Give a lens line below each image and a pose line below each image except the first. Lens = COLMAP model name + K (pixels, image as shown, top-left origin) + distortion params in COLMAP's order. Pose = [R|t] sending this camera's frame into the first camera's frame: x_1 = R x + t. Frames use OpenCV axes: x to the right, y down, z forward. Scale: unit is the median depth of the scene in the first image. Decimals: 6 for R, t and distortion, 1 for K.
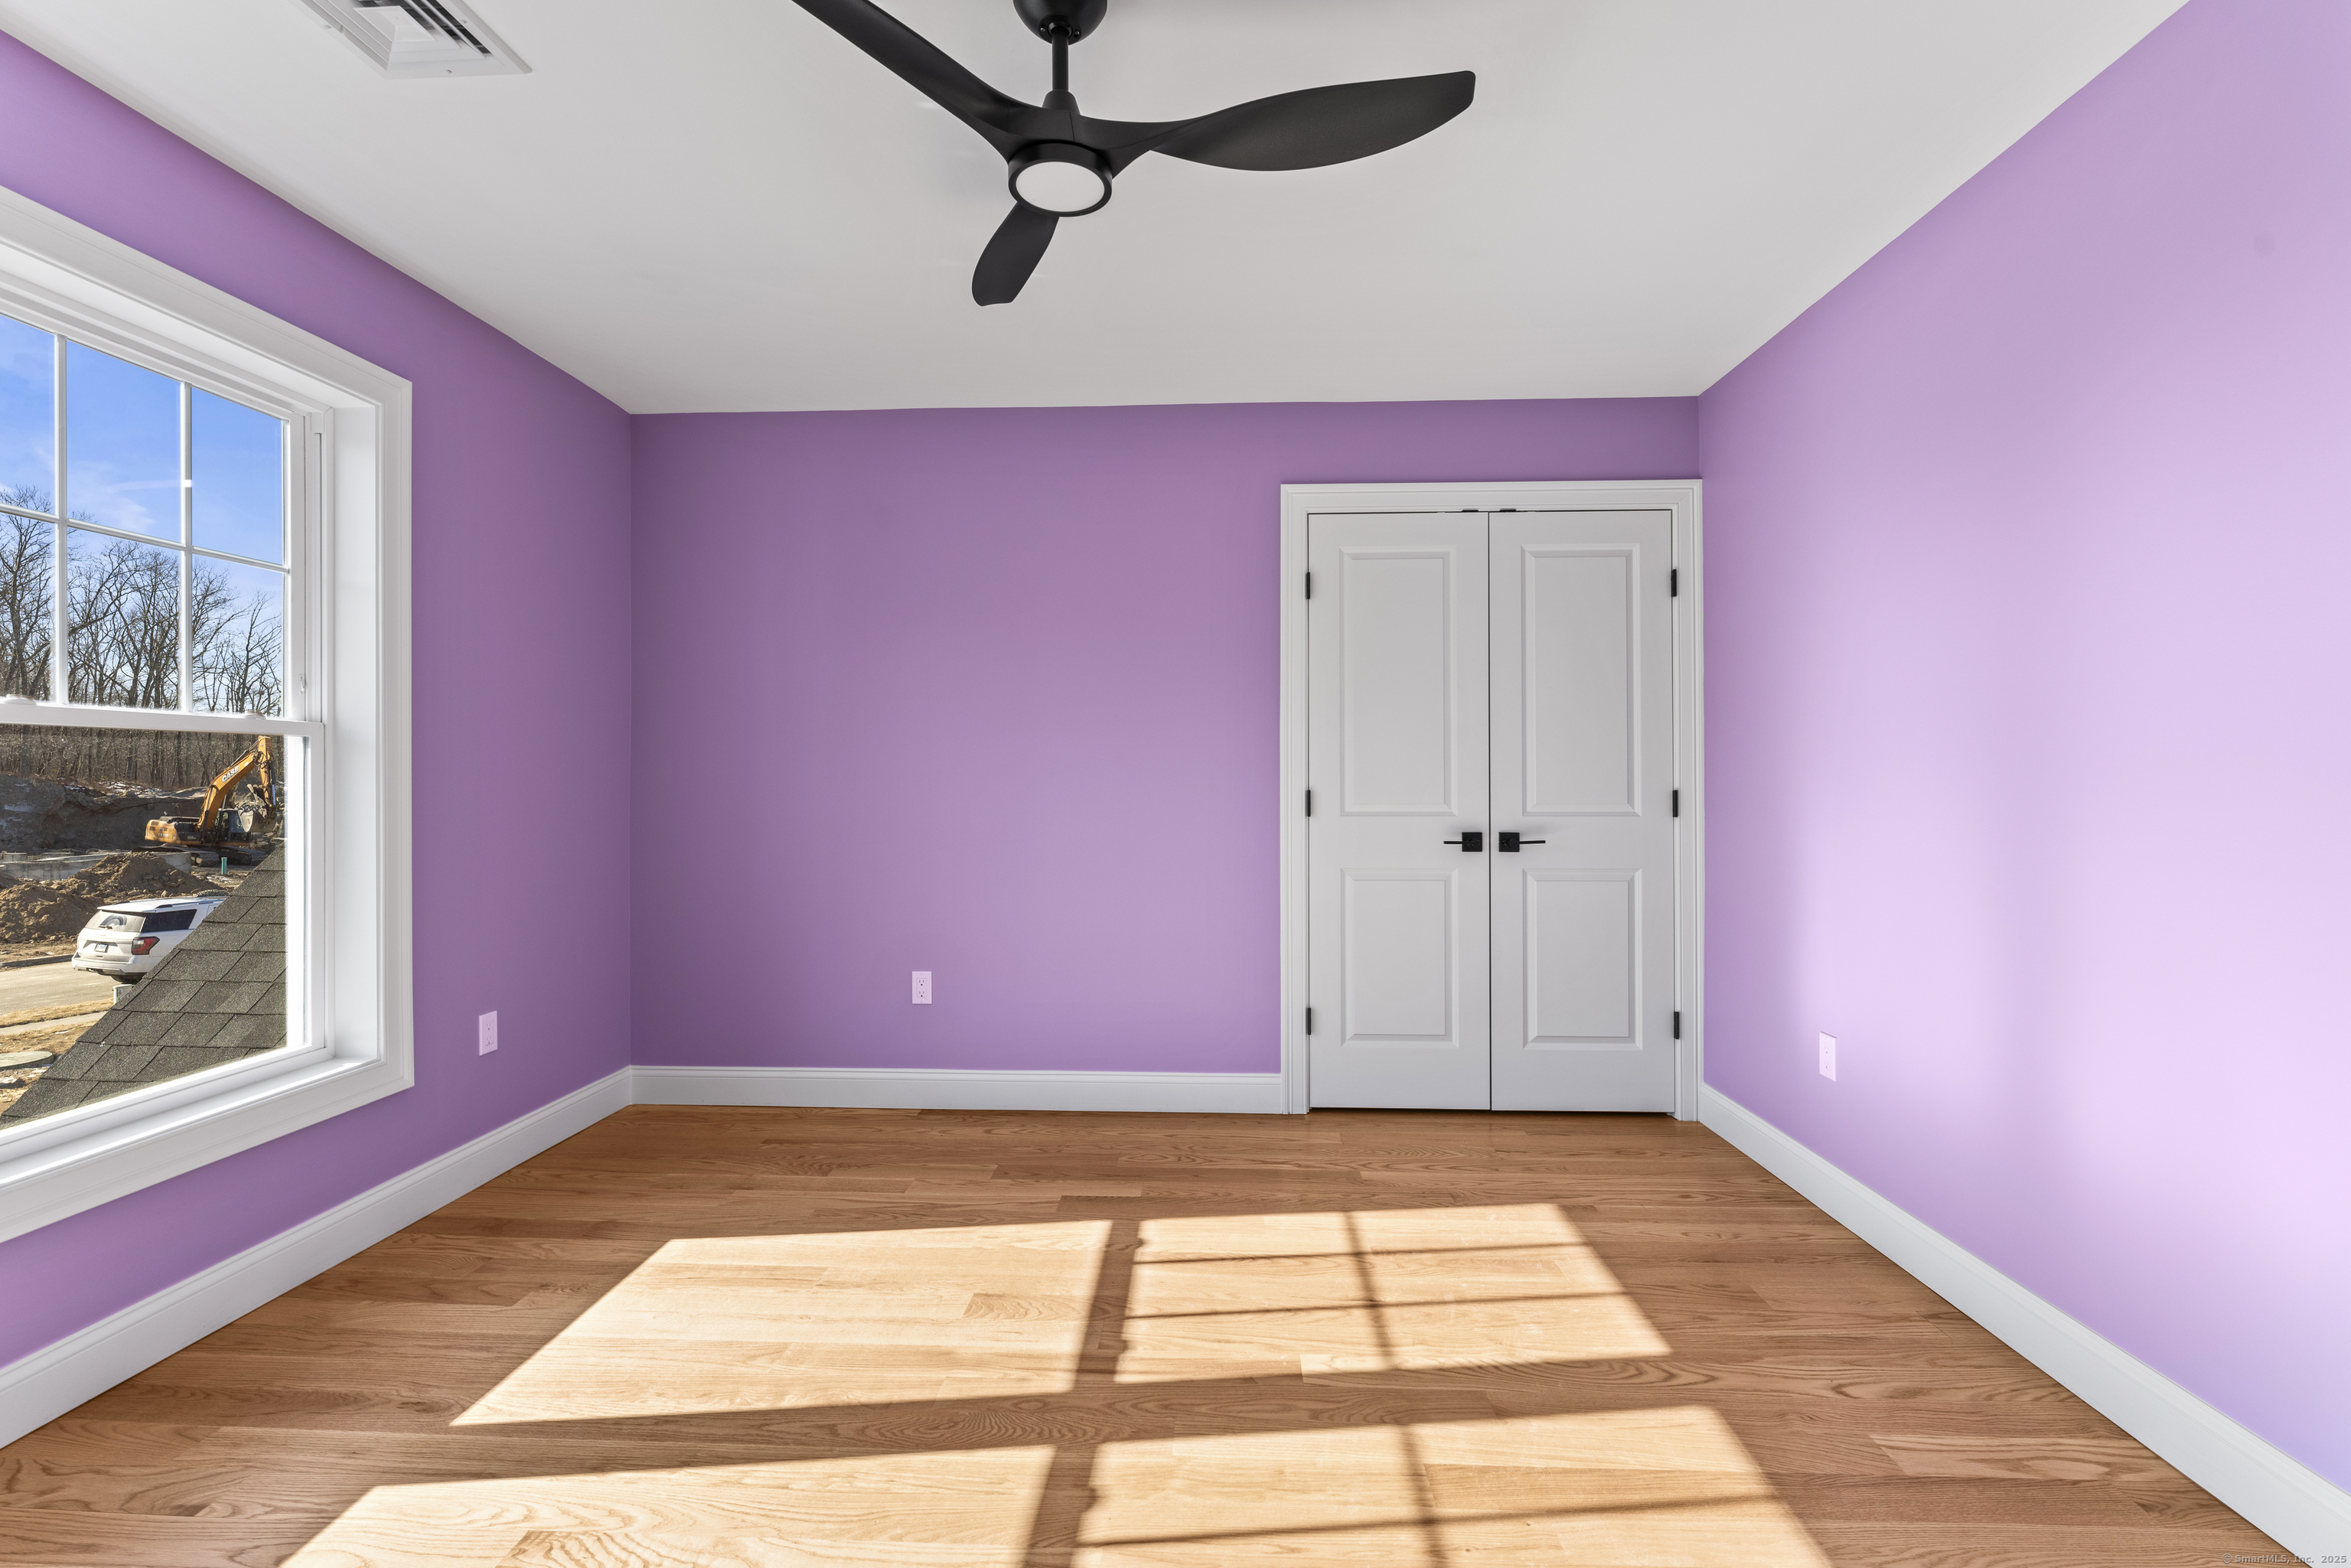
lens RADIAL K [[1035.8, 0, 1175.6], [0, 1035.8, 784.8], [0, 0, 1]] dist [-0.000860, 0.000248]
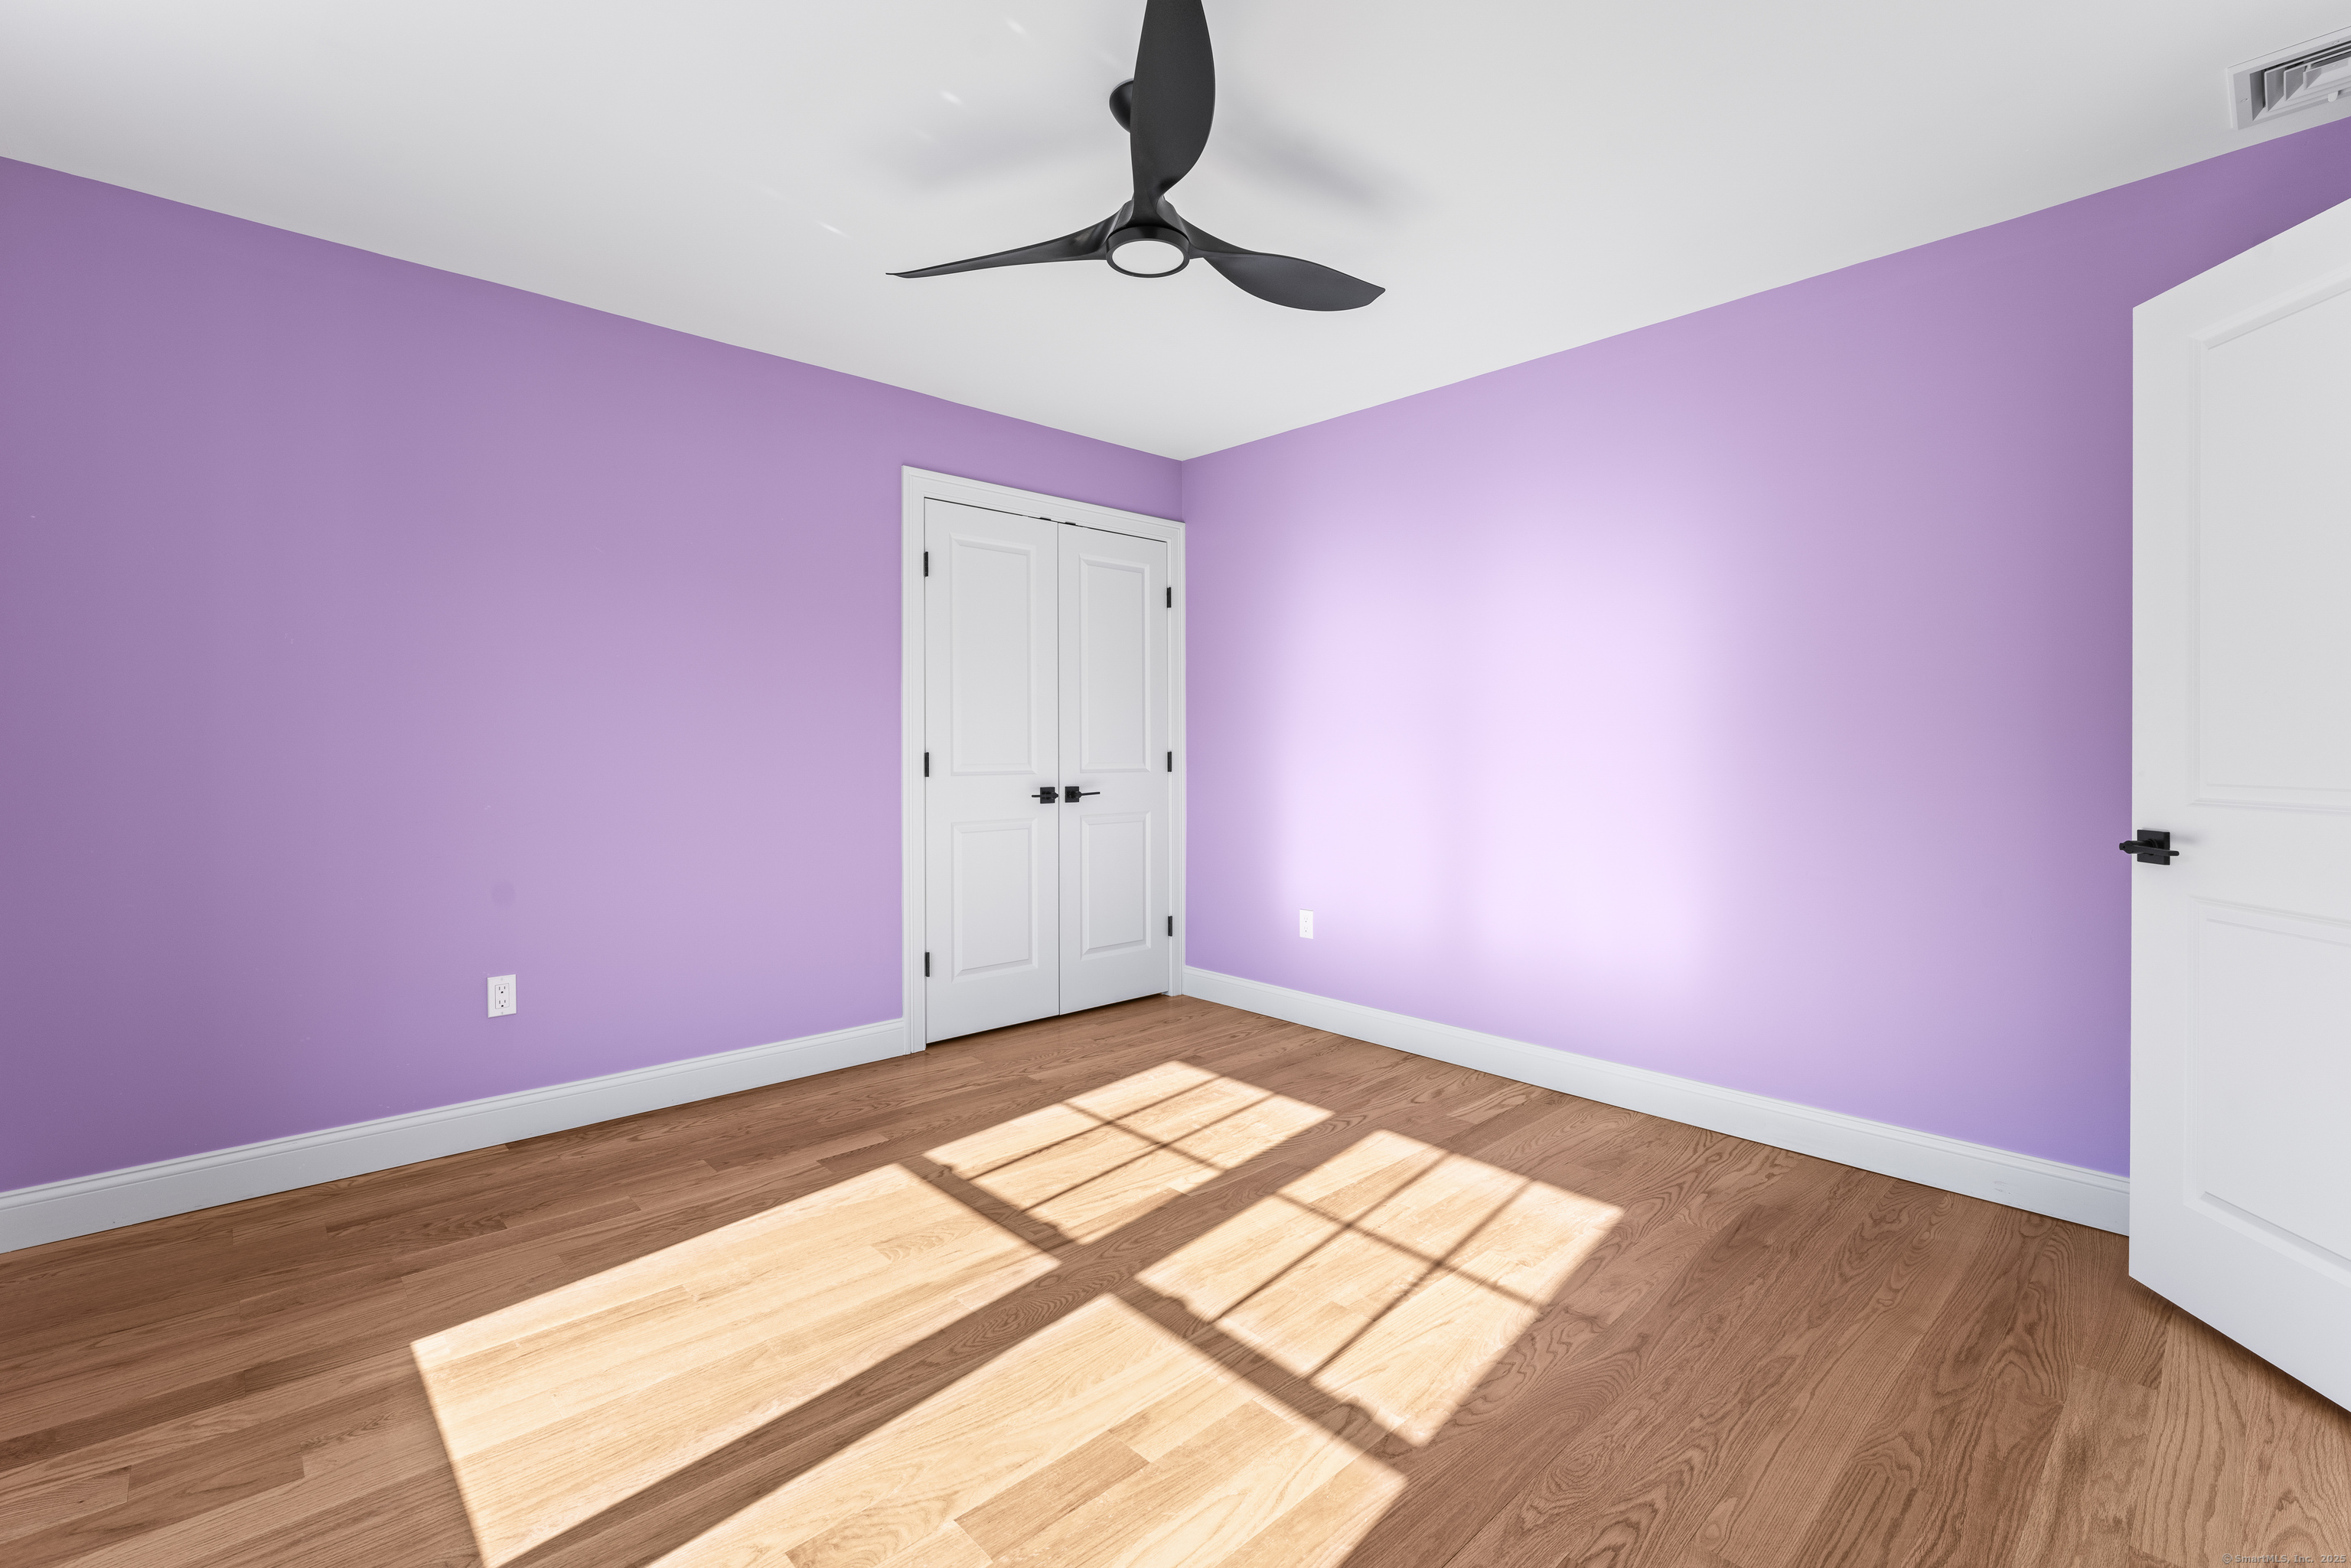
lens RADIAL K [[1035.8, 0, 1166.9], [0, 1035.8, 765.0], [0, 0, 1]] dist [-0.000860, 0.000248]
pose [[0.703200, -0.010789, 0.710910, -0.597175], [0.004540, 0.999933, 0.010685, 0.010084], [-0.710978, -0.004286, 0.703202, 0.070970]]
